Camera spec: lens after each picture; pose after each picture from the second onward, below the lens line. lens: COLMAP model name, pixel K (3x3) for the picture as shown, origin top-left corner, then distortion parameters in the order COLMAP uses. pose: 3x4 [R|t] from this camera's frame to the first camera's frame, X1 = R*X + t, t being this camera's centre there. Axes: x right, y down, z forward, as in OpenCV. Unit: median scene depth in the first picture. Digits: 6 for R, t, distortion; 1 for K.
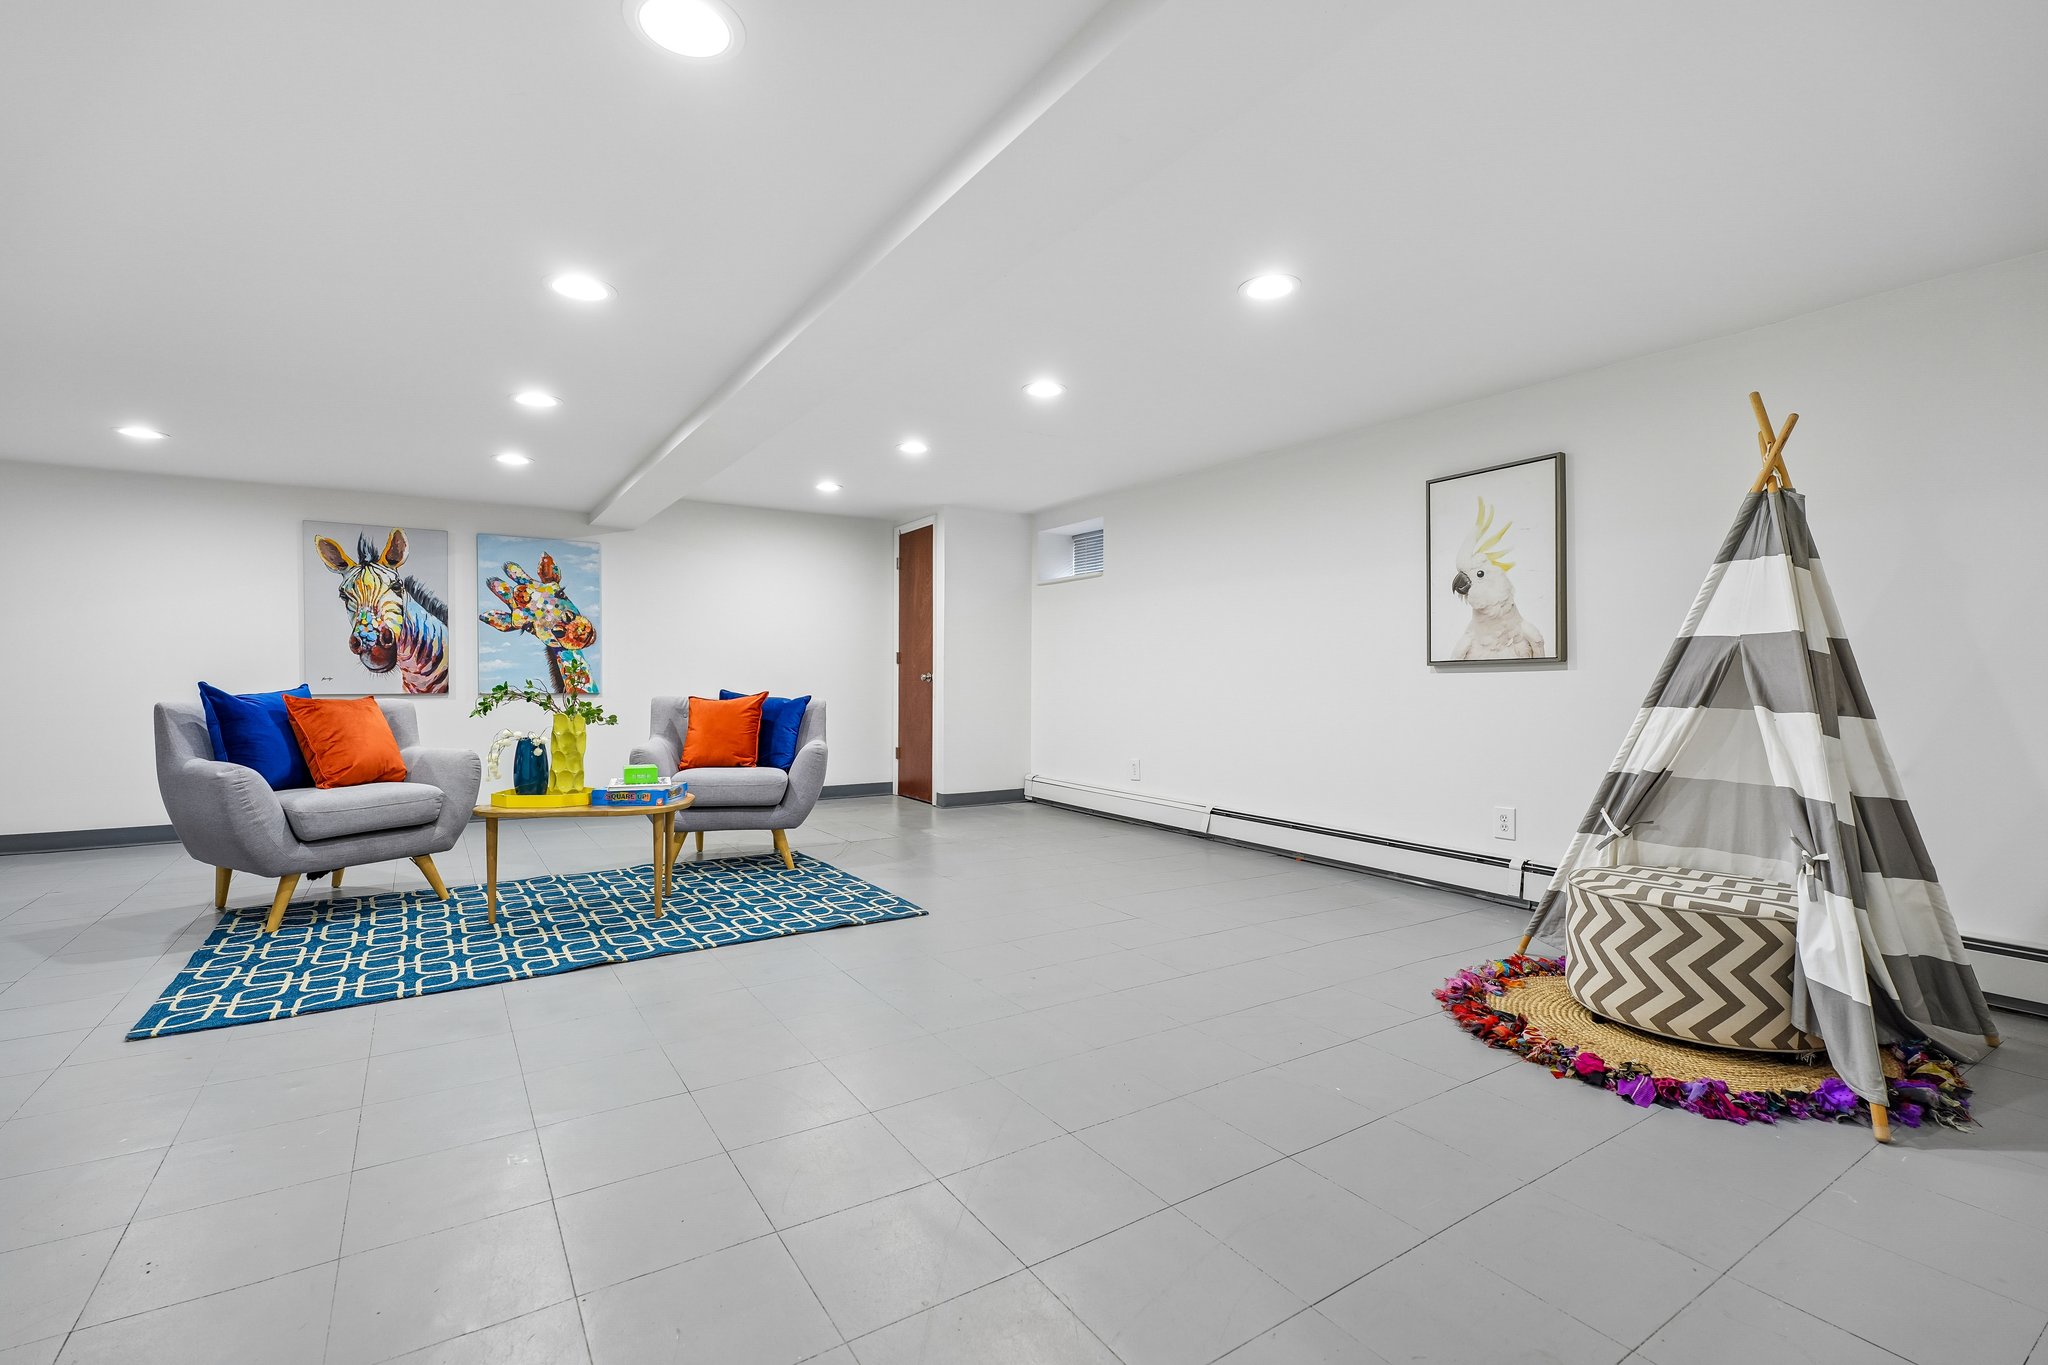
lens RADIAL K [[925.8, 0, 1033.8], [0, 925.8, 676.6], [0, 0, 1]] dist [-0.022605, -0.000020]
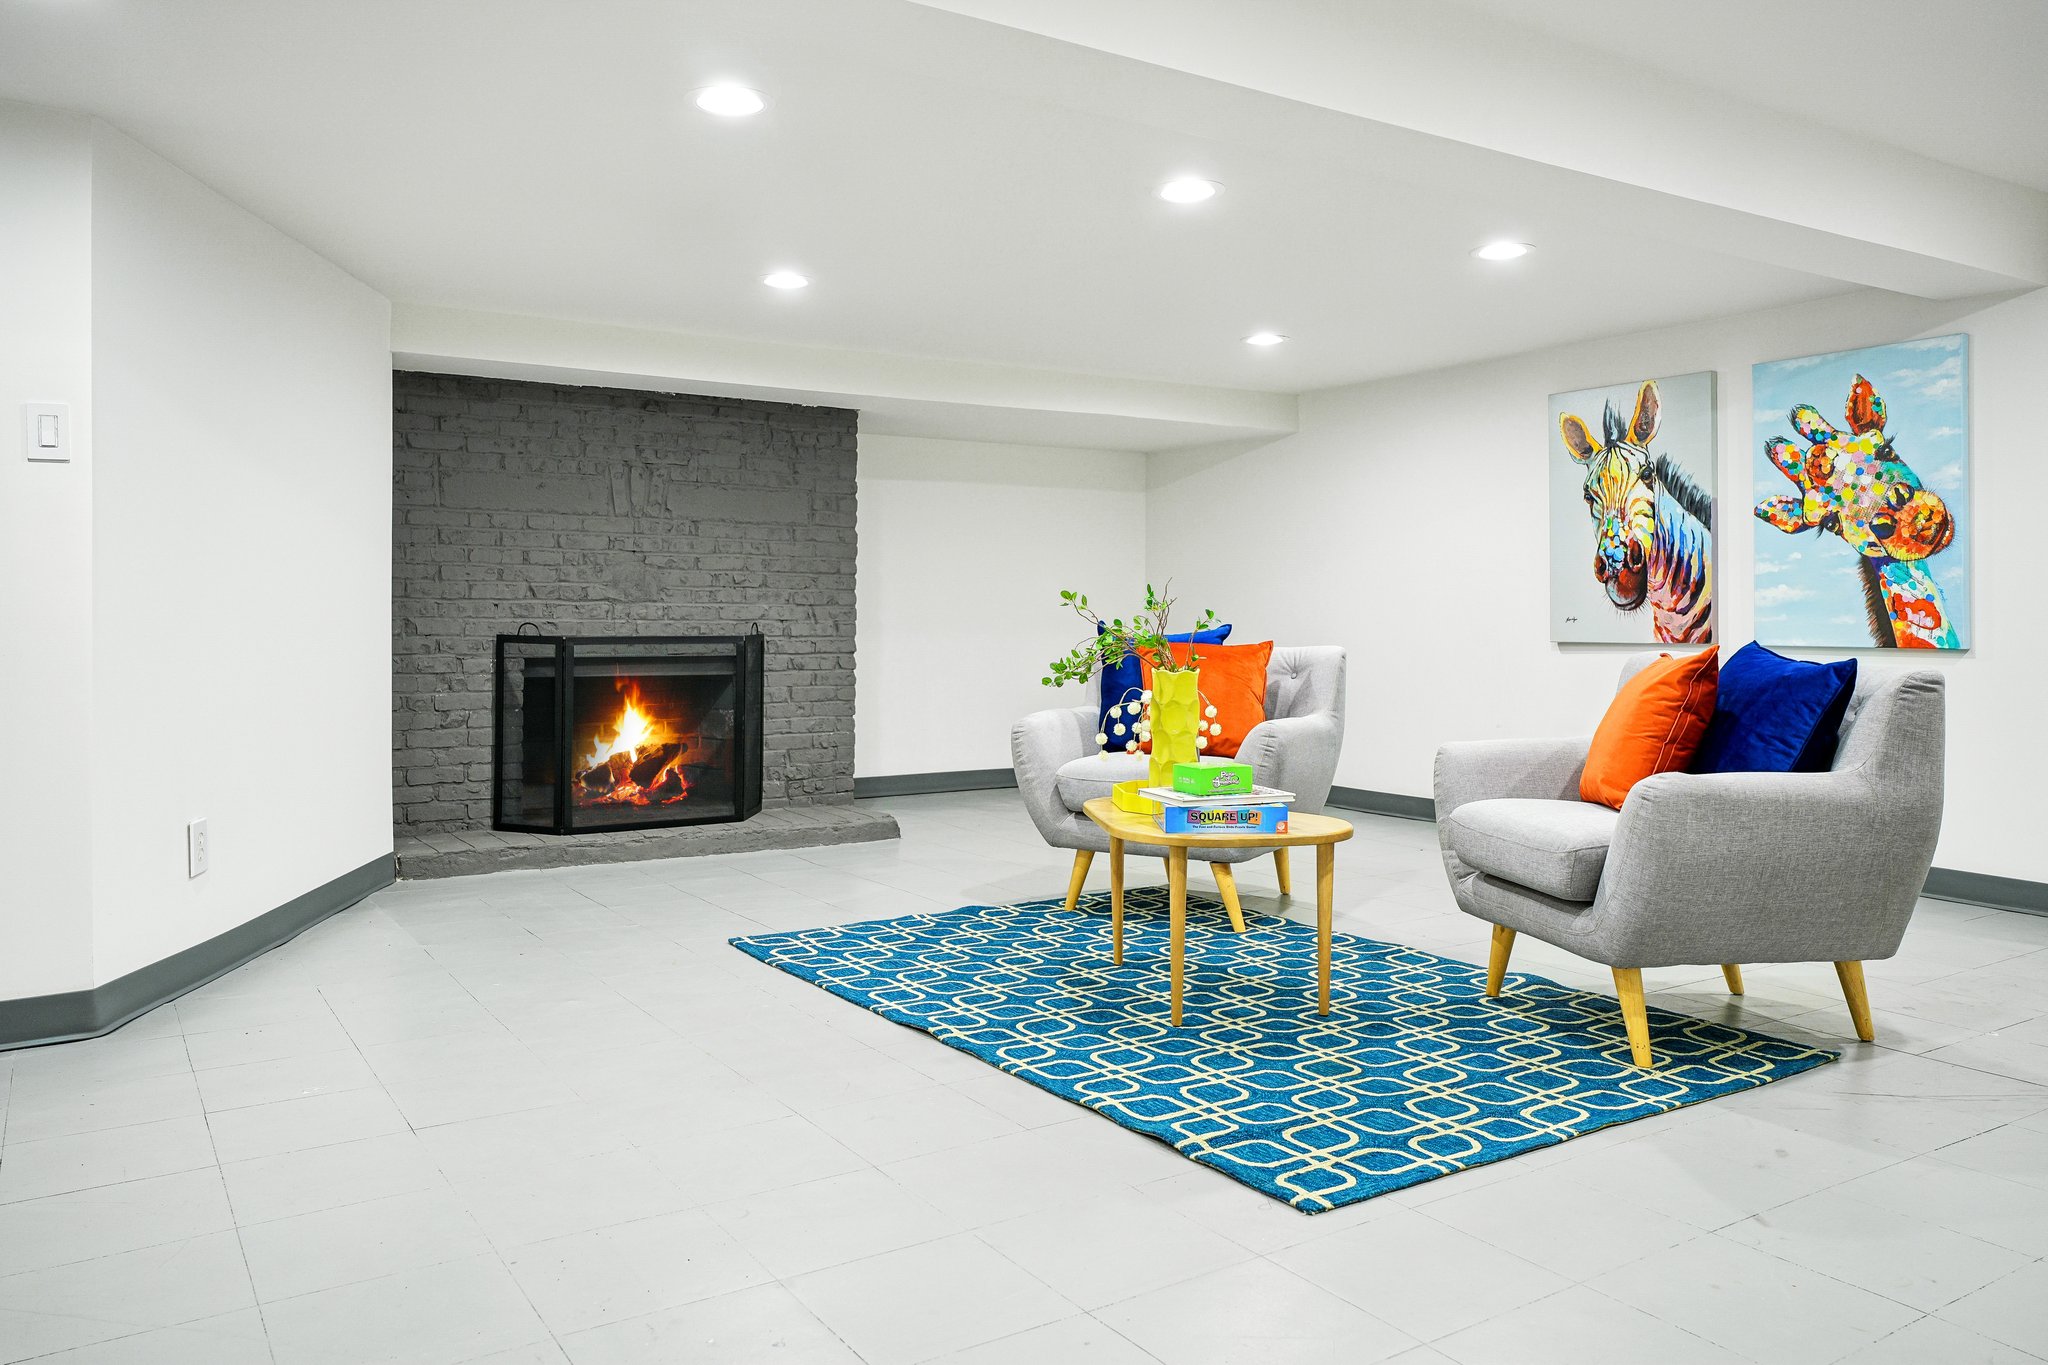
lens RADIAL K [[1459.0, 0, 1023.8], [0, 1459.0, 671.0], [0, 0, 1]] dist [-0.005553, -0.000828]
pose [[-0.013466, 0.032406, -0.999384, 0.317513], [0.001464, 0.999474, 0.032389, 0.004664], [0.999908, -0.001027, -0.013506, 0.571098]]
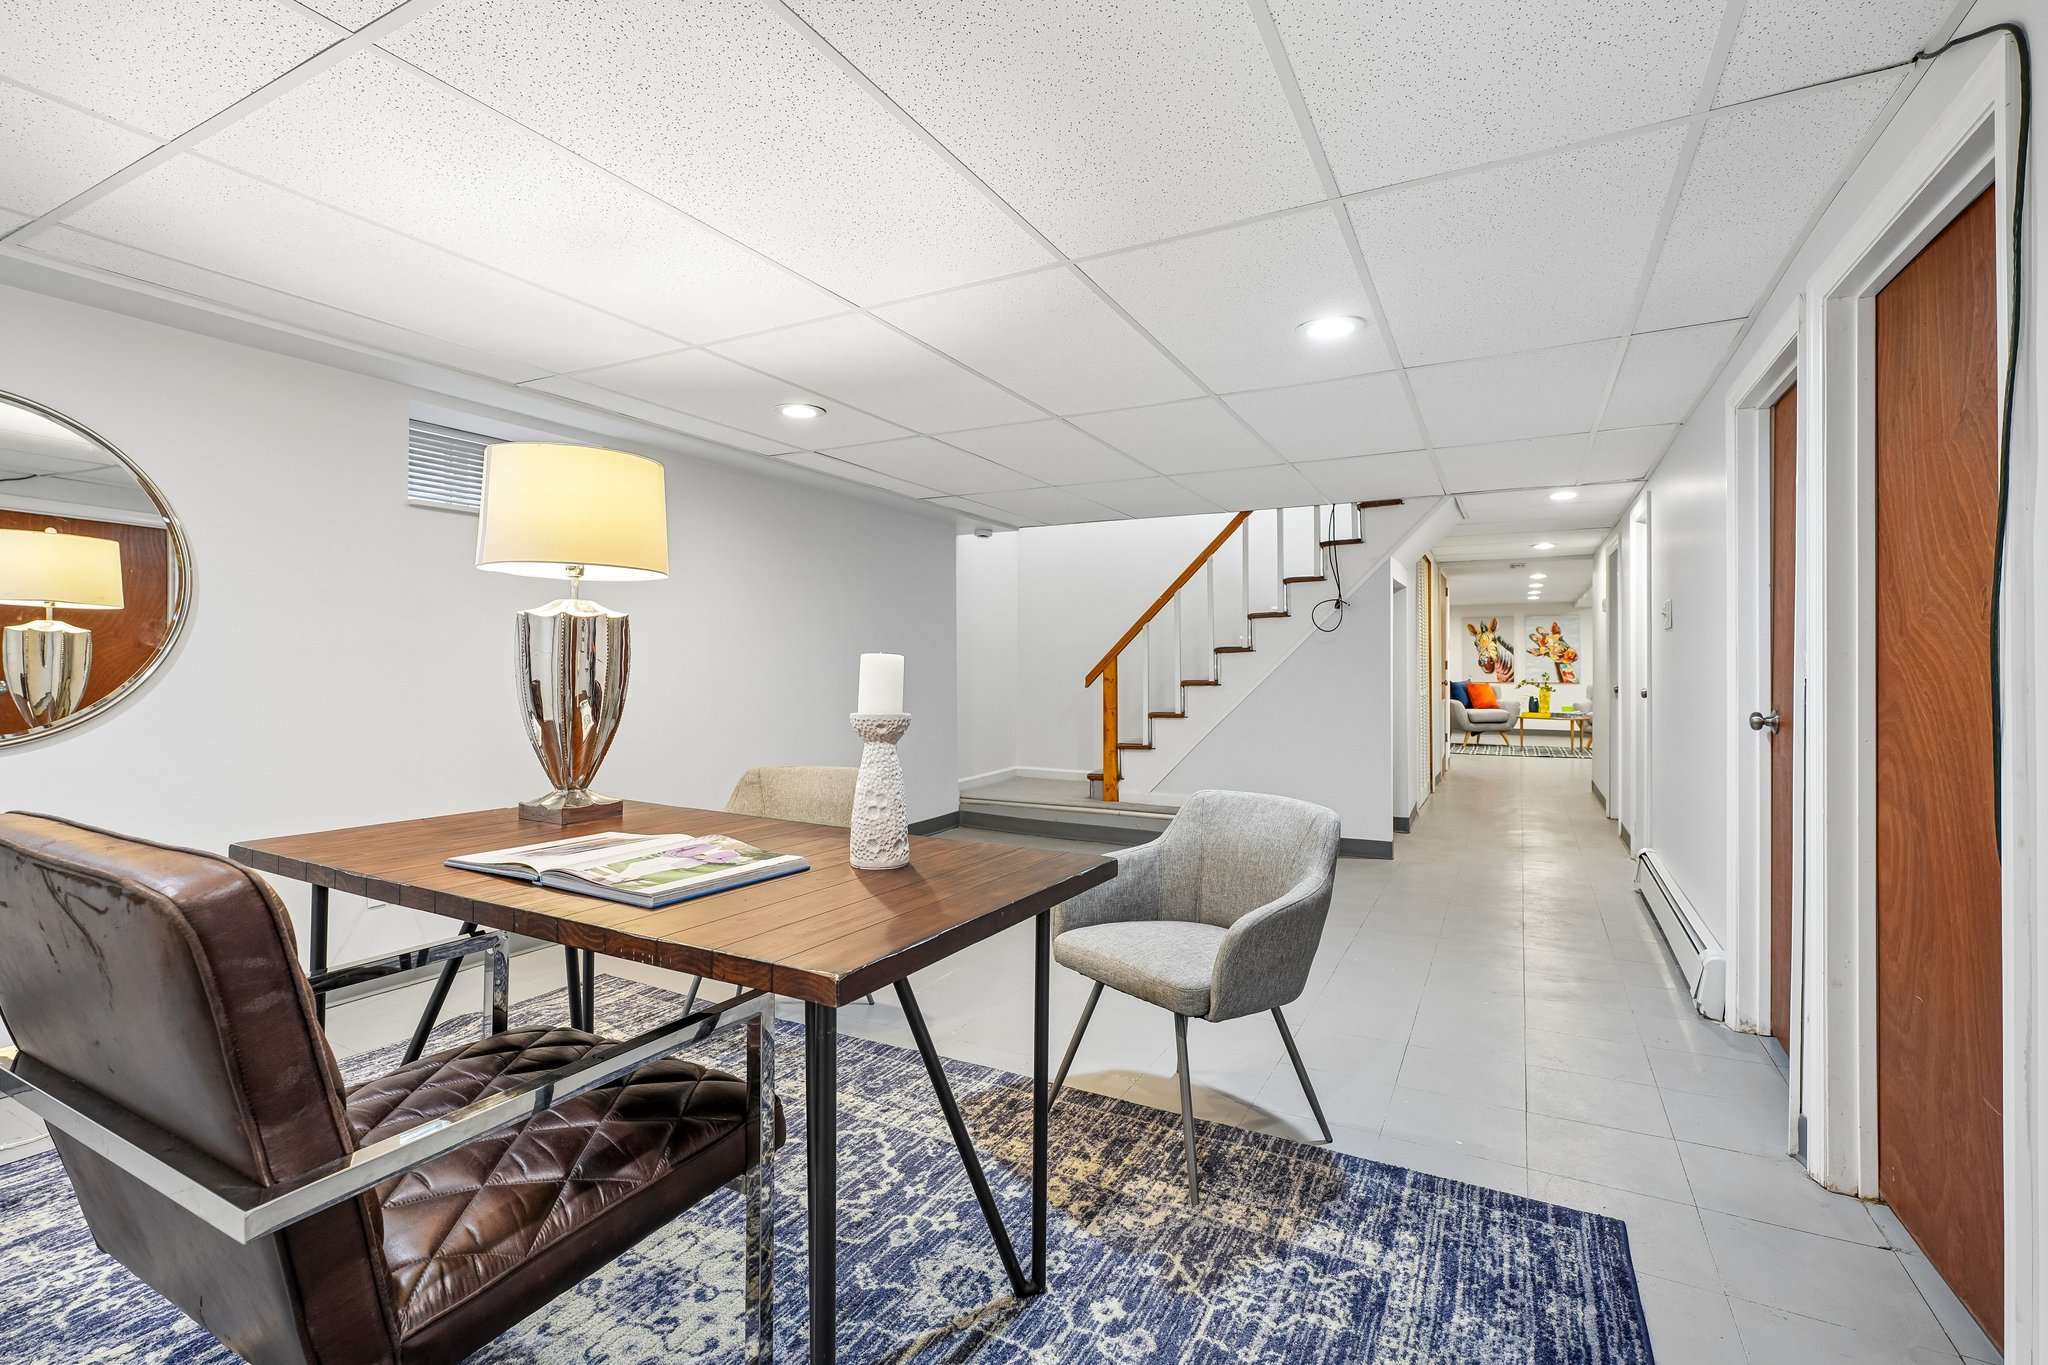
lens RADIAL K [[925.8, 0, 1023.1], [0, 925.8, 671.6], [0, 0, 1]] dist [-0.022605, -0.000020]
pose [[0.474777, 0.001498, -0.880105, 0.918290], [0.005747, 0.999972, 0.004802, -0.029438], [0.880087, -0.007338, 0.474755, -1.346025]]
